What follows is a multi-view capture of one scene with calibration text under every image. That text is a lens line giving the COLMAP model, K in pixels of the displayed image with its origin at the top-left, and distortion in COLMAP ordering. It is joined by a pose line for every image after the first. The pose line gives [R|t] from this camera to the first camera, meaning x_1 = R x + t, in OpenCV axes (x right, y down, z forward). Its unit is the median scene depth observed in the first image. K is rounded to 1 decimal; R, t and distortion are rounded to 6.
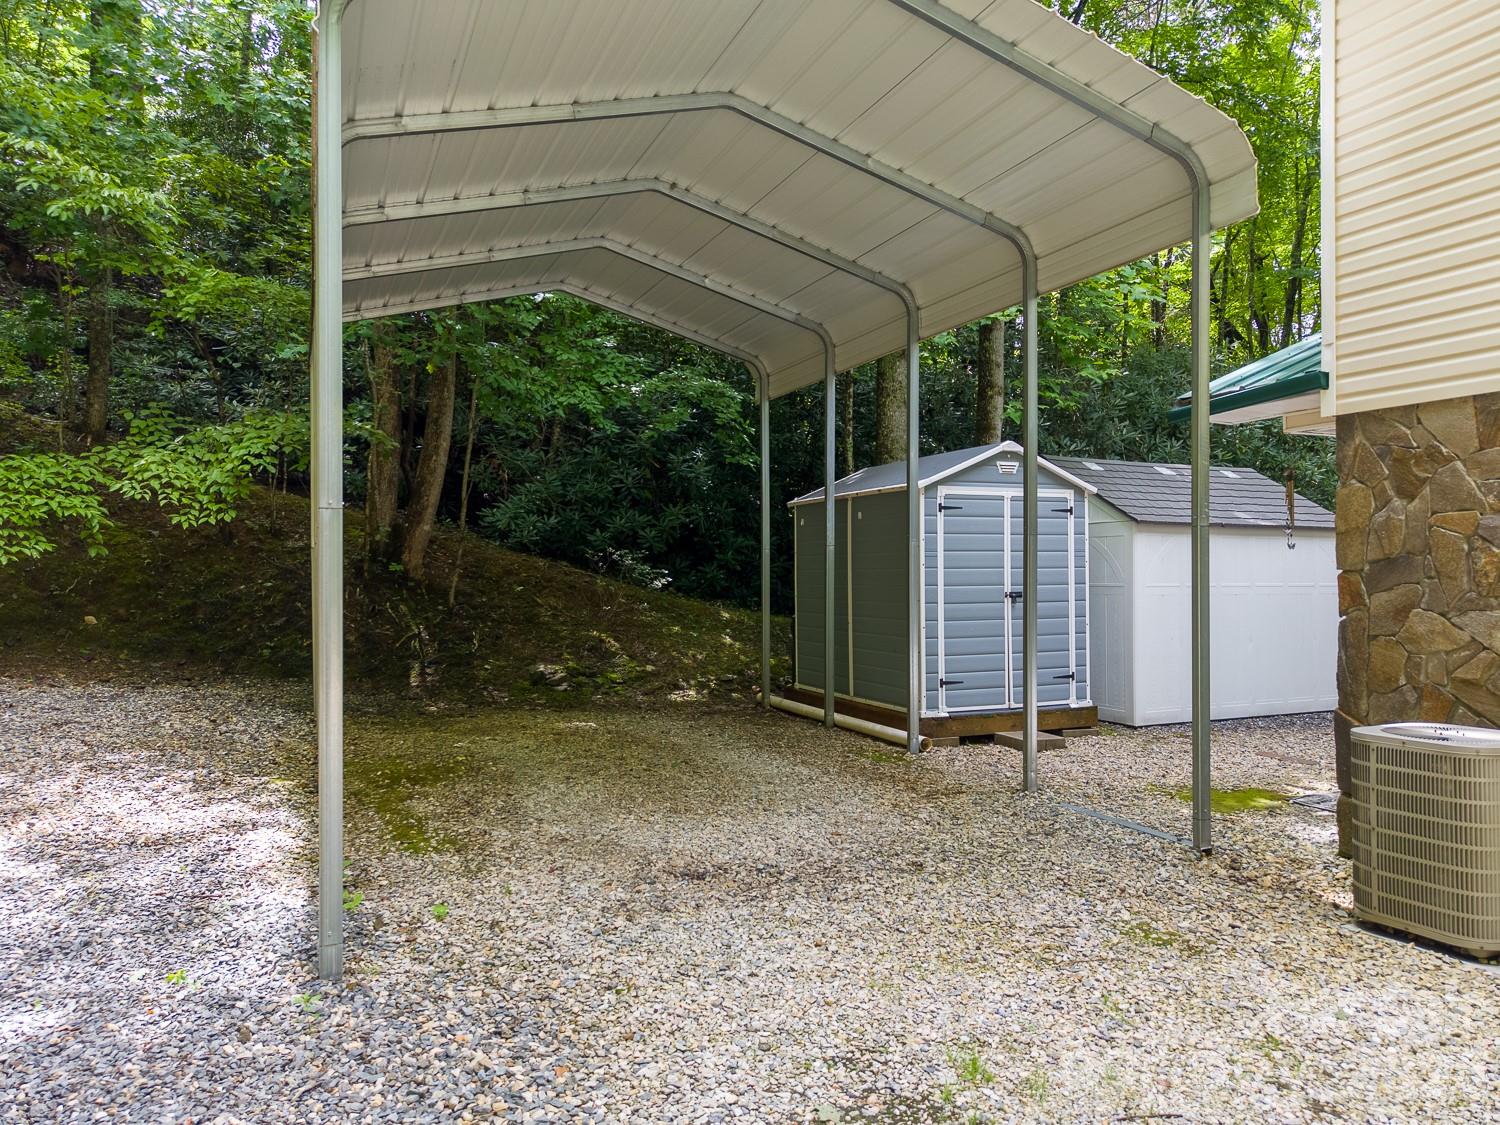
lens RADIAL K [[1002.6, 0, 759.9], [0, 1002.6, 565.1], [0, 0, 1]] dist [0.035383, -0.037266]
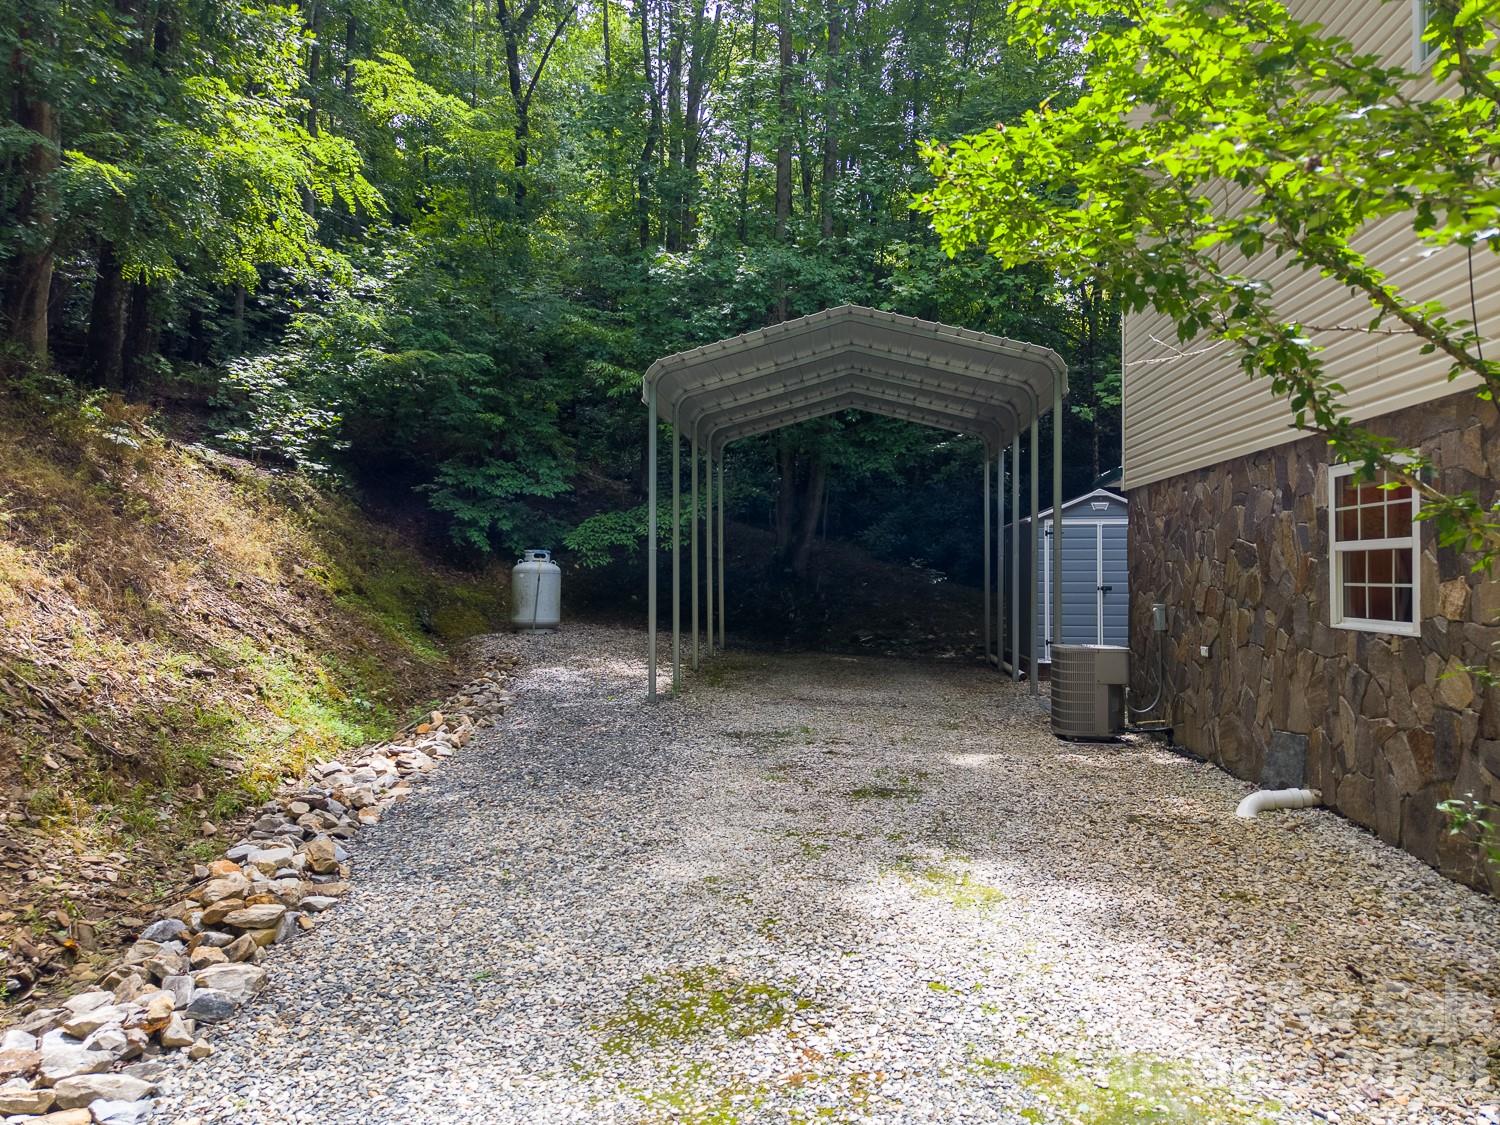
lens RADIAL K [[1002.6, 0, 747.6], [0, 1002.6, 564.8], [0, 0, 1]] dist [0.035383, -0.037266]
pose [[0.868615, -0.002497, -0.495481, 0.482776], [0.000892, 0.999994, -0.003476, -0.001510], [0.495486, 0.002577, 0.868612, -0.551477]]
